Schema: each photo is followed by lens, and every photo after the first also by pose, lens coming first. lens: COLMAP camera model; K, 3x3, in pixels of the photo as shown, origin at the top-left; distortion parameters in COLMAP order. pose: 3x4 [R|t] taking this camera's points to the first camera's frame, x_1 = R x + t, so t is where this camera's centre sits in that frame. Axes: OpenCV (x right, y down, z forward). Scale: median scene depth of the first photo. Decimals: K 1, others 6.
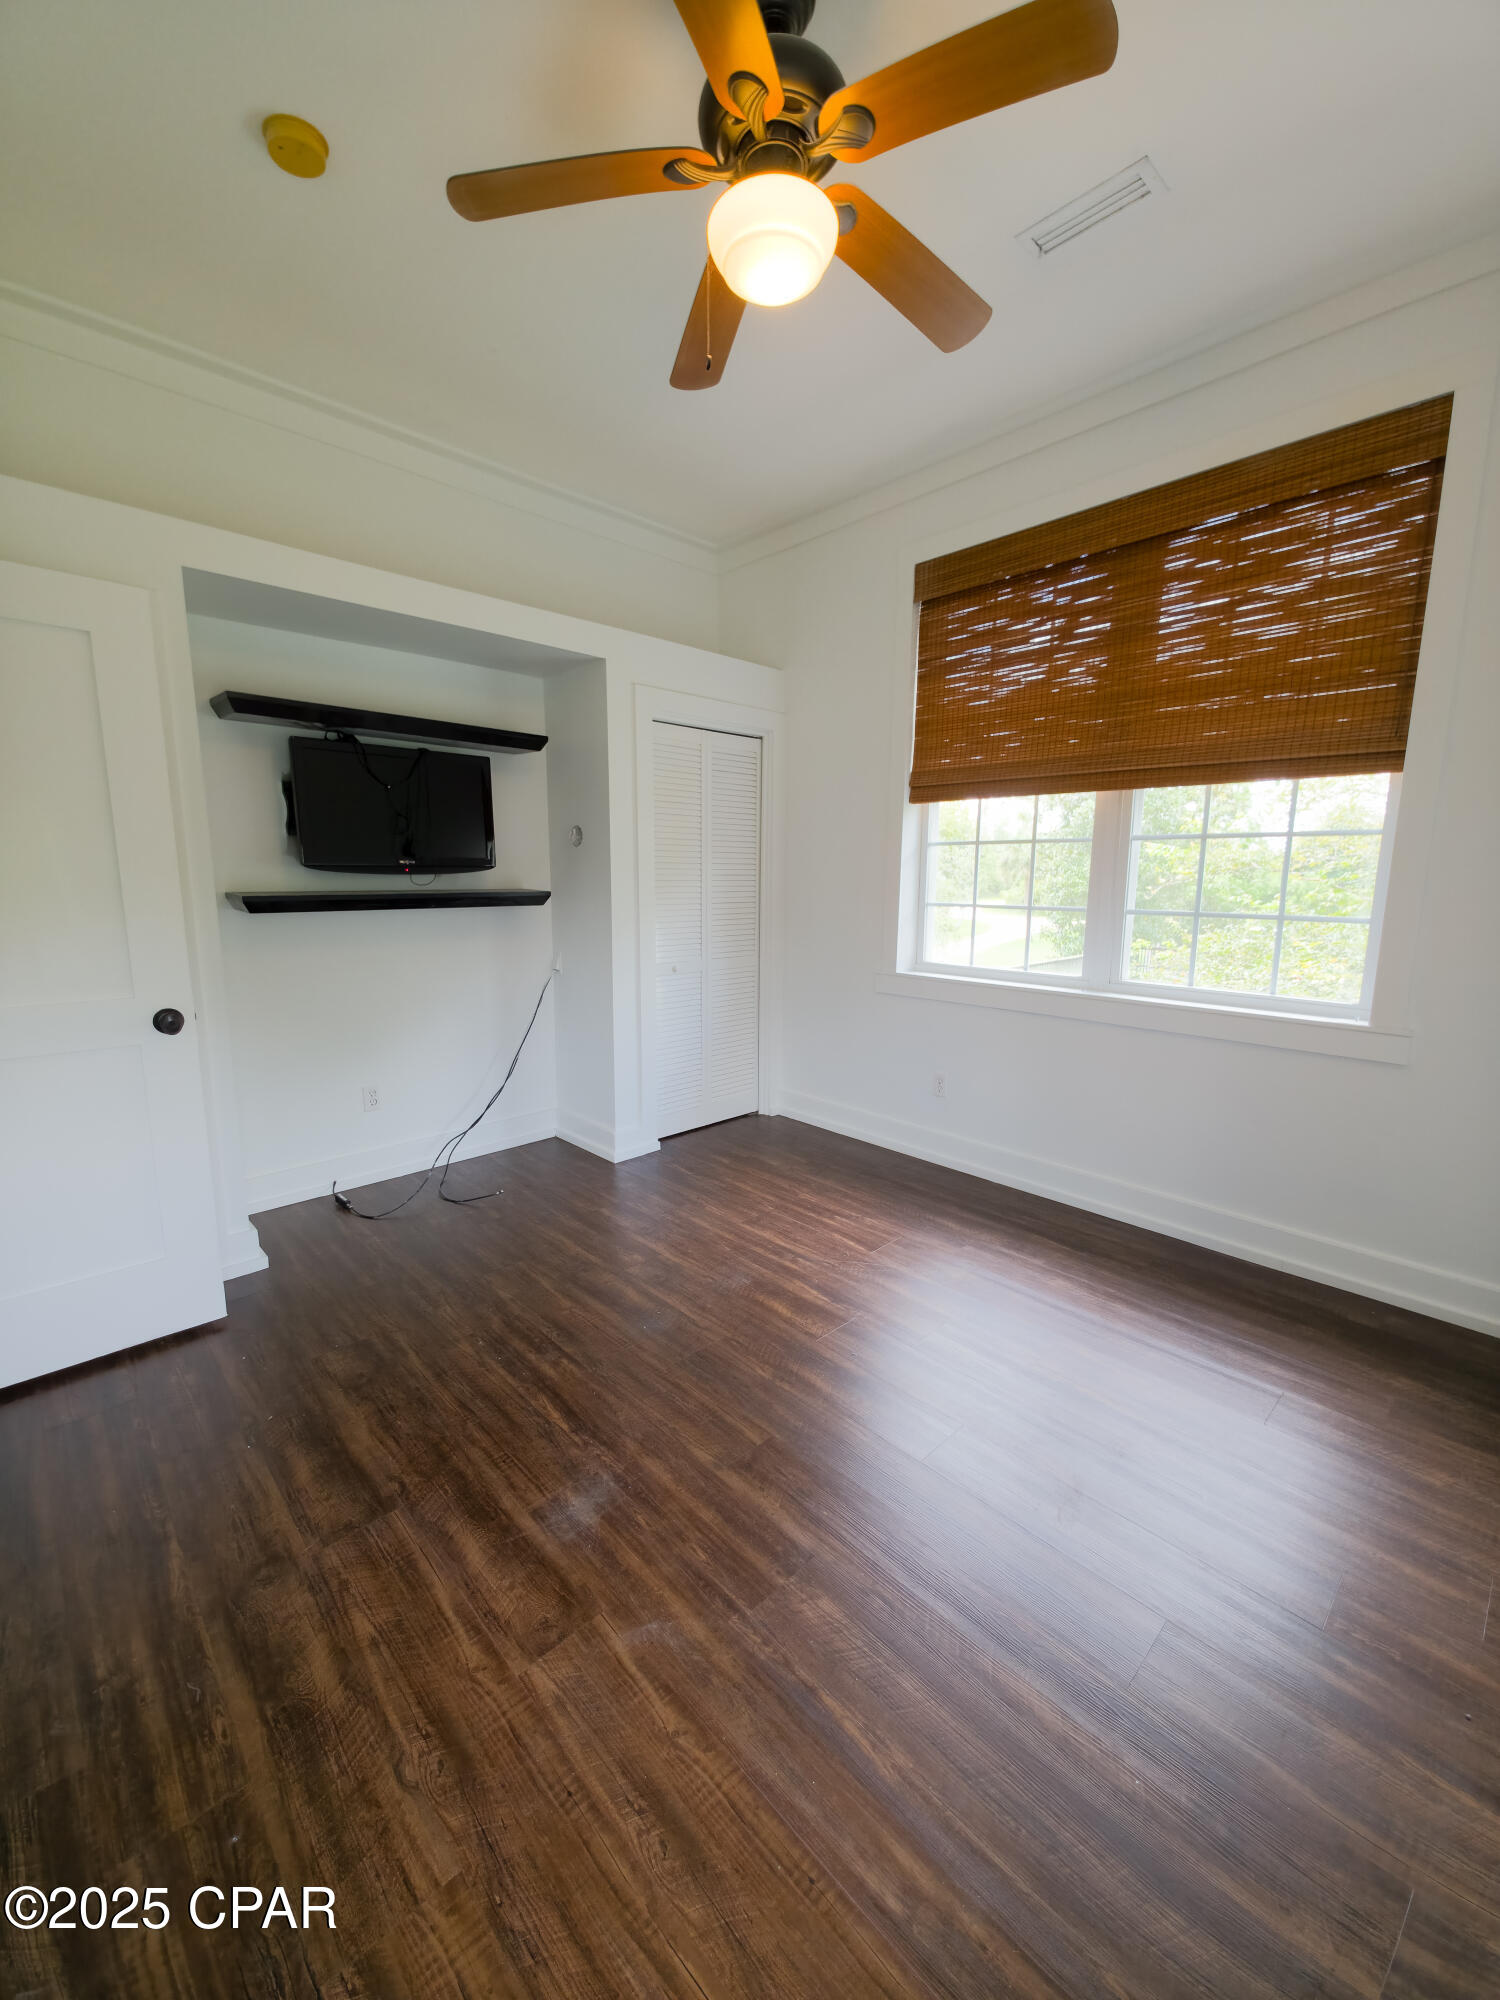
lens RADIAL K [[790.8, 0, 753.5], [0, 790.8, 1011.1], [0, 0, 1]] dist [0.010153, -0.006486]
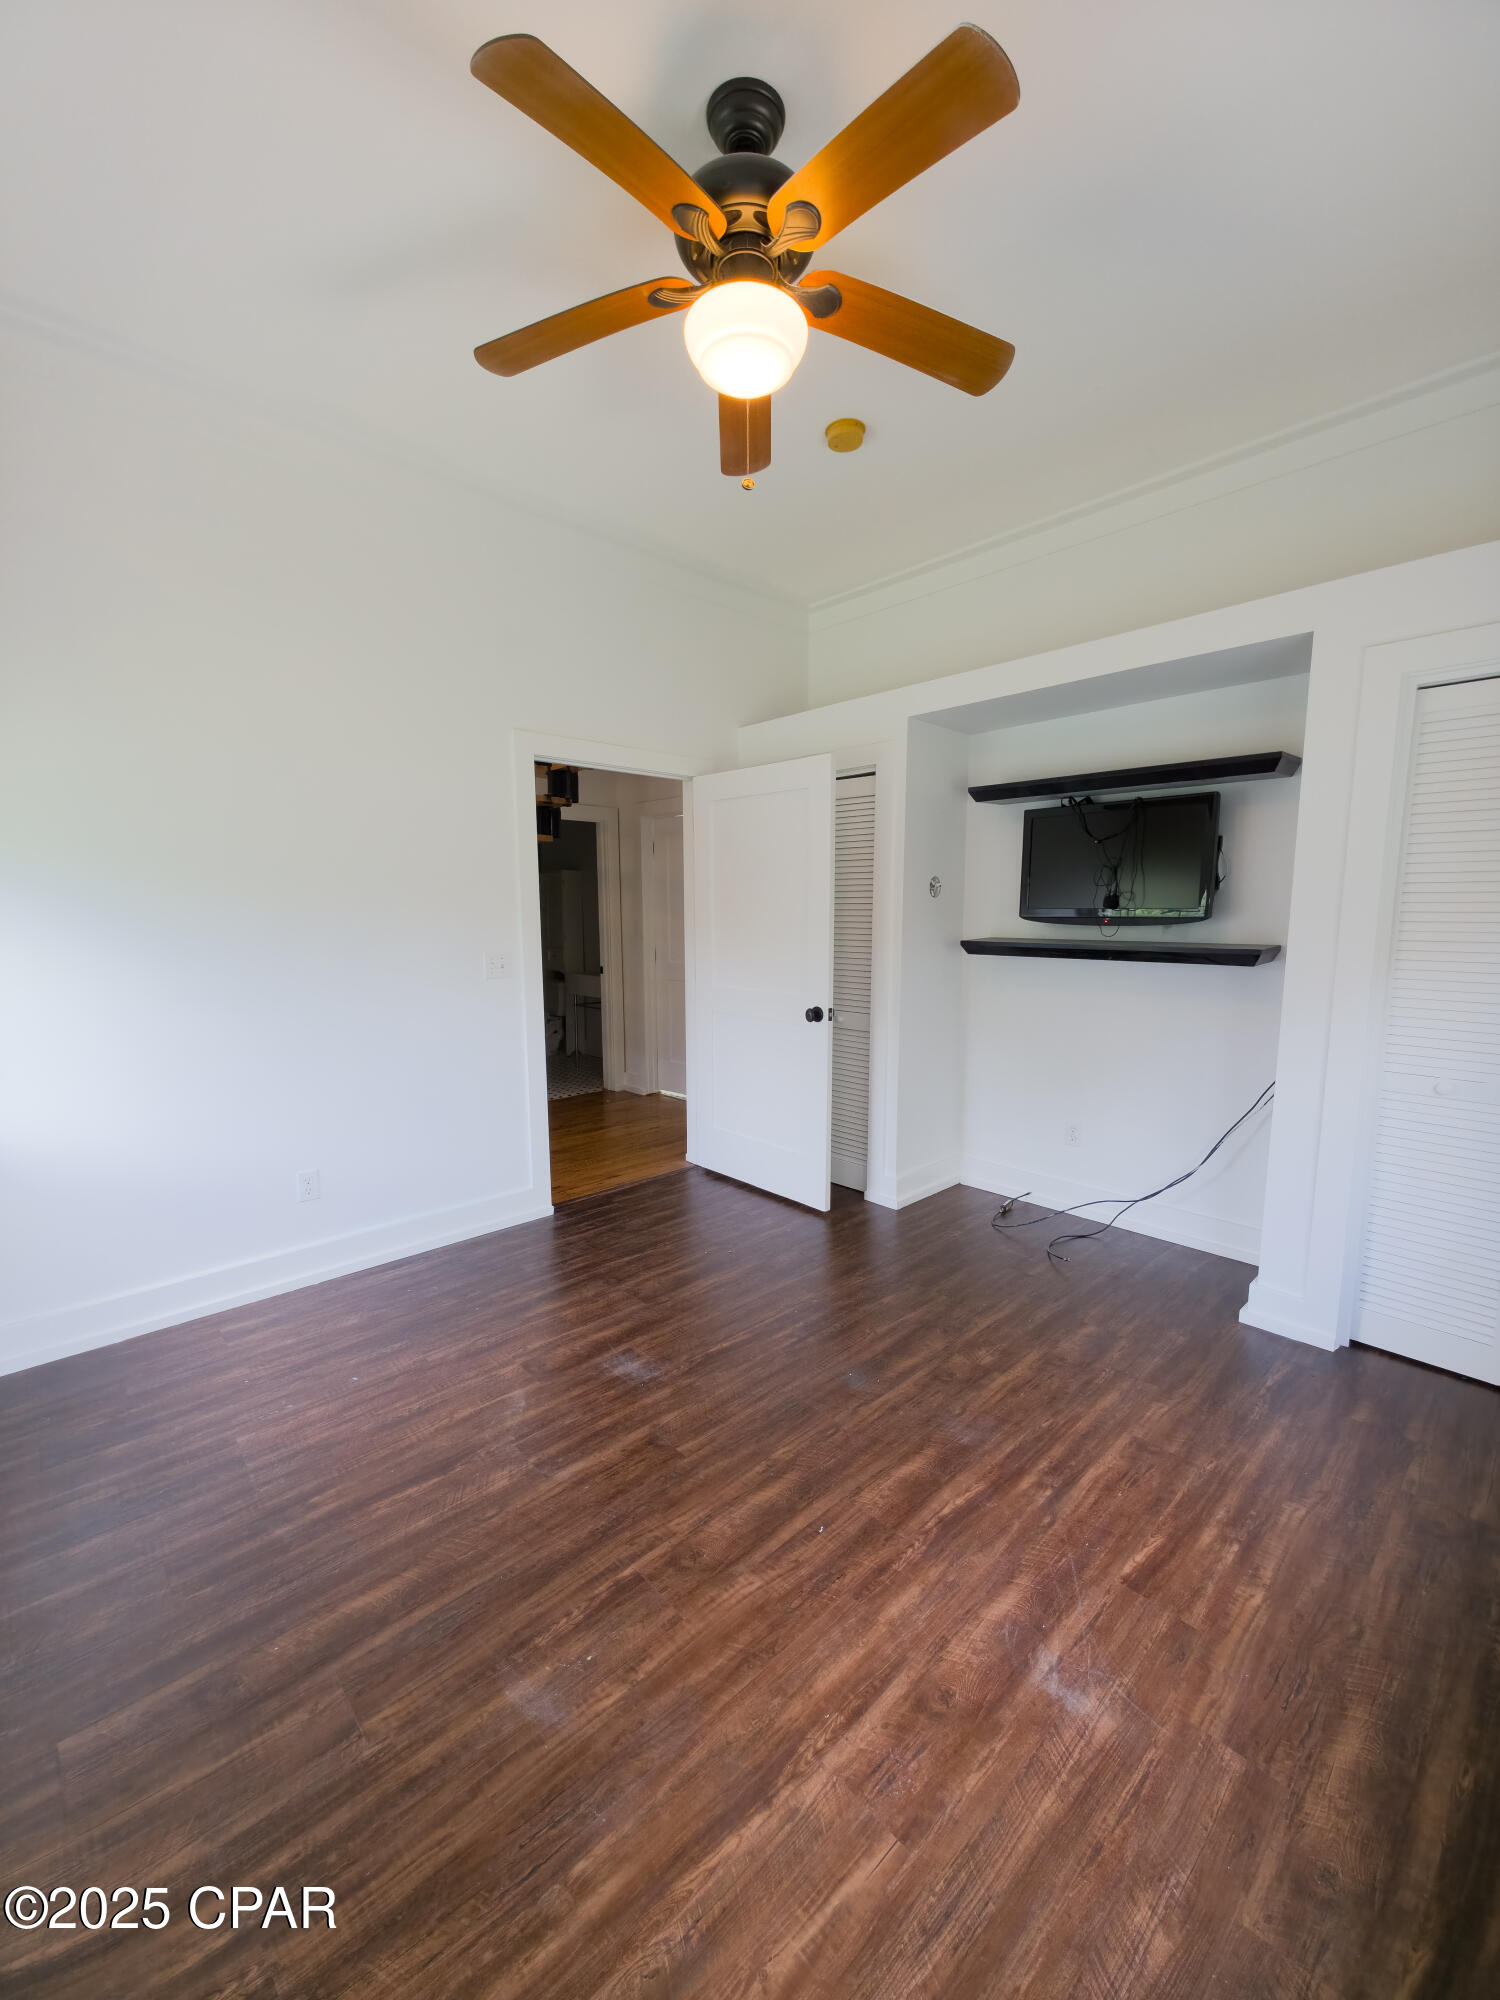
lens RADIAL K [[790.8, 0, 753.5], [0, 790.8, 1011.1], [0, 0, 1]] dist [0.010153, -0.006486]
pose [[-0.001882, 0.124362, -0.992235, 0.640650], [-0.170292, 0.977704, 0.122864, -0.125582], [0.985392, 0.169200, 0.019338, 0.615489]]
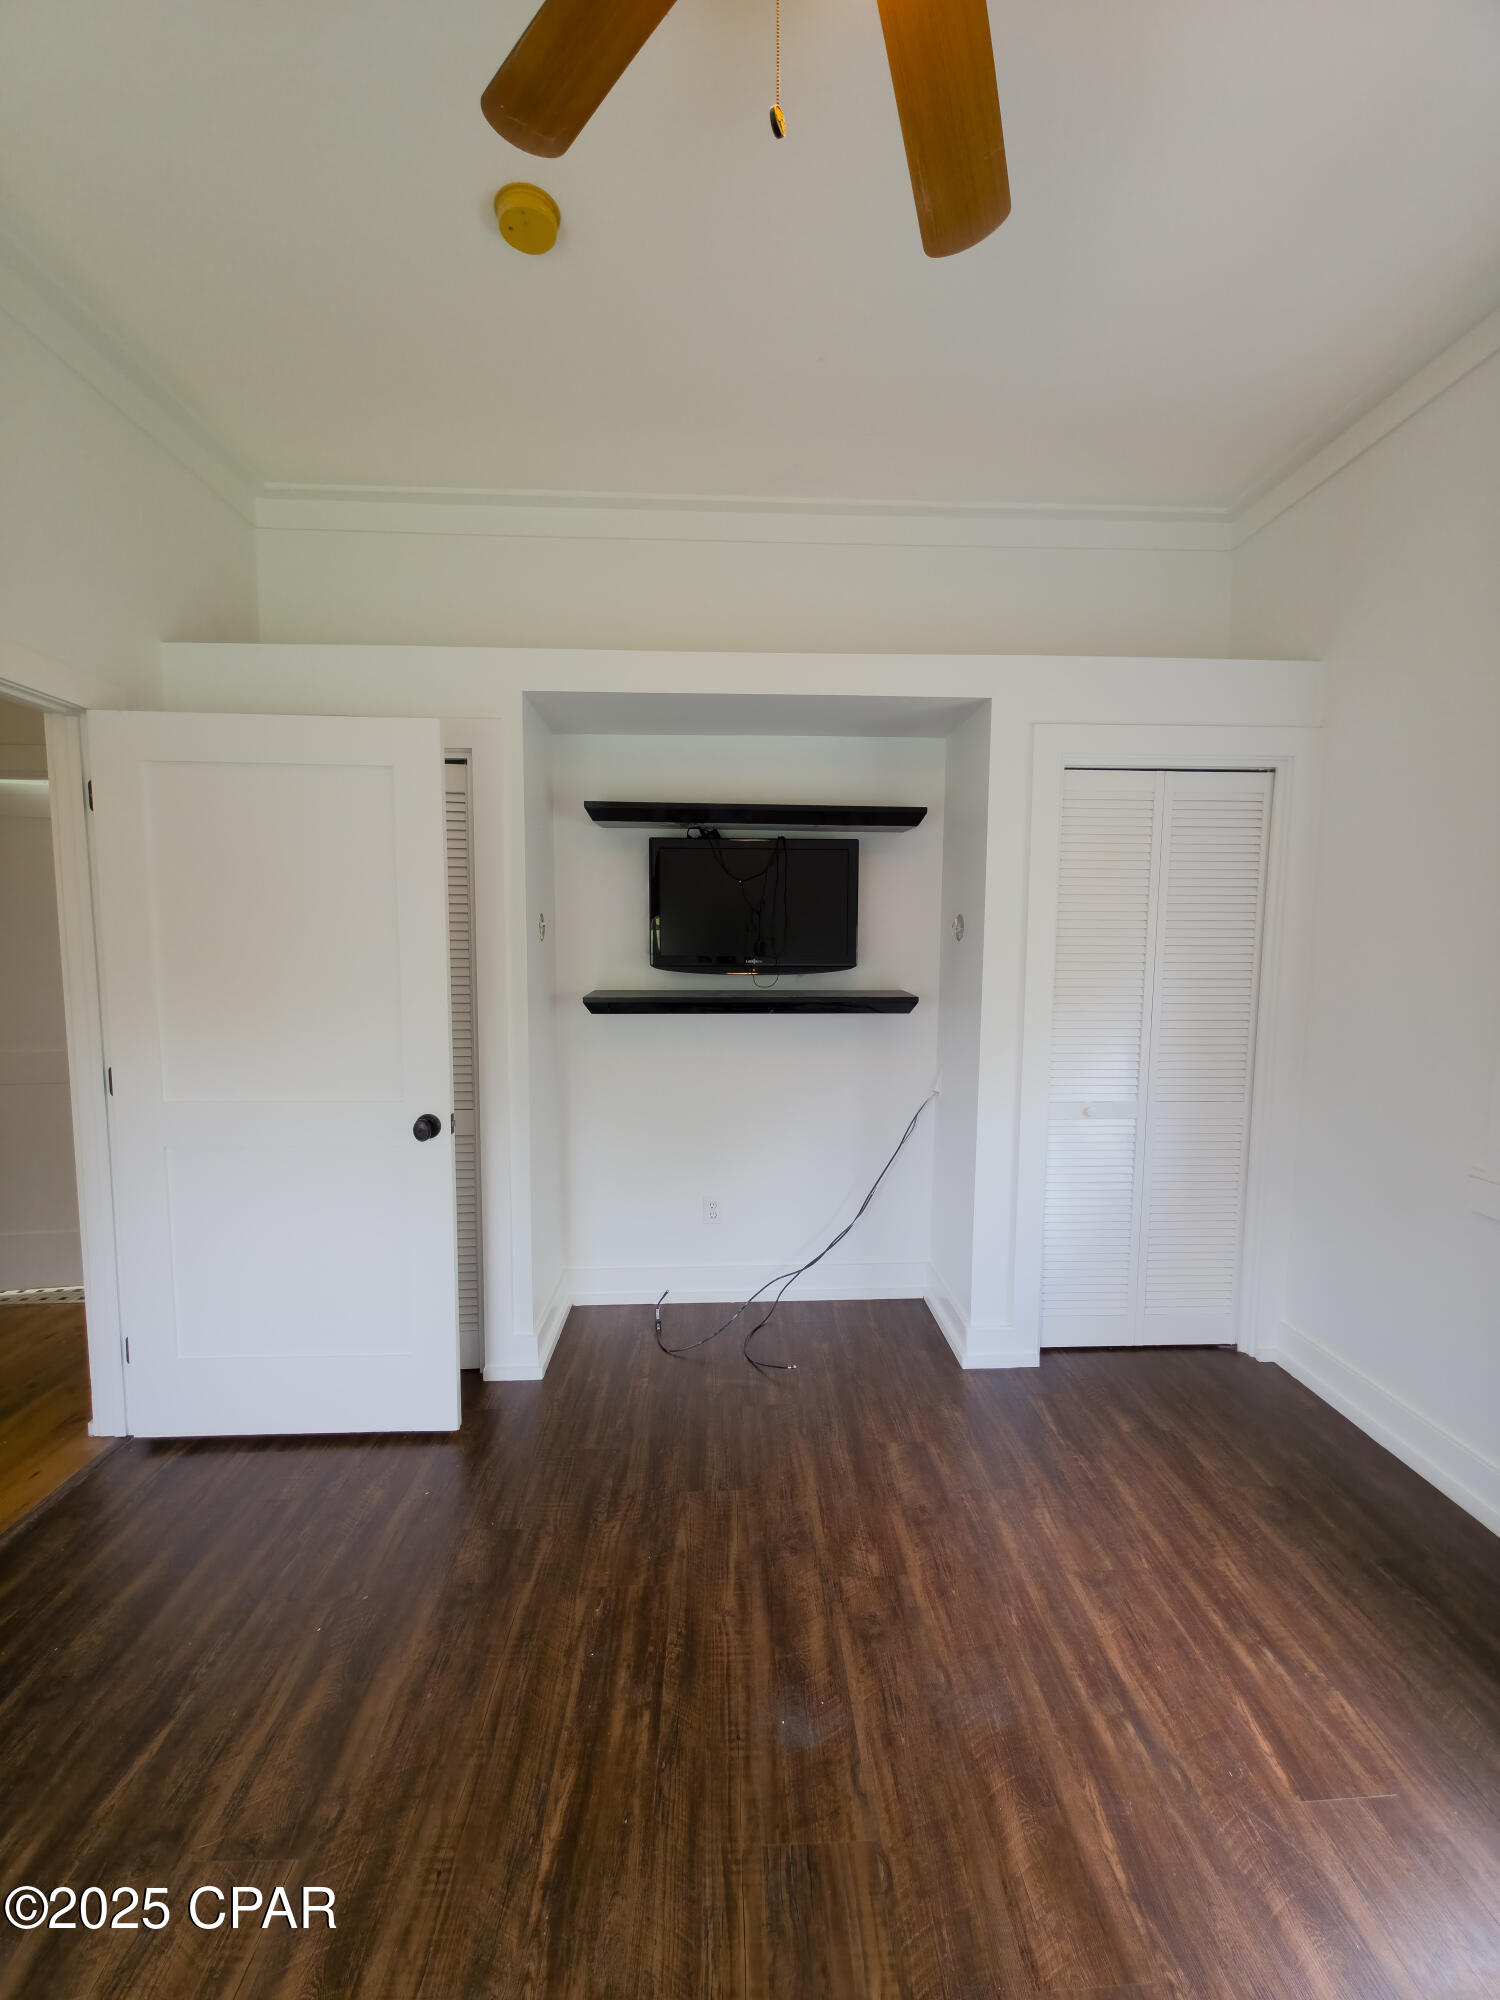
lens RADIAL K [[790.8, 0, 753.5], [0, 790.8, 1011.1], [0, 0, 1]] dist [0.010153, -0.006486]
pose [[0.749691, 0.056019, -0.659413, 0.179258], [-0.112808, 0.992645, -0.043924, -0.101431], [0.652103, 0.107317, 0.750496, 0.358564]]
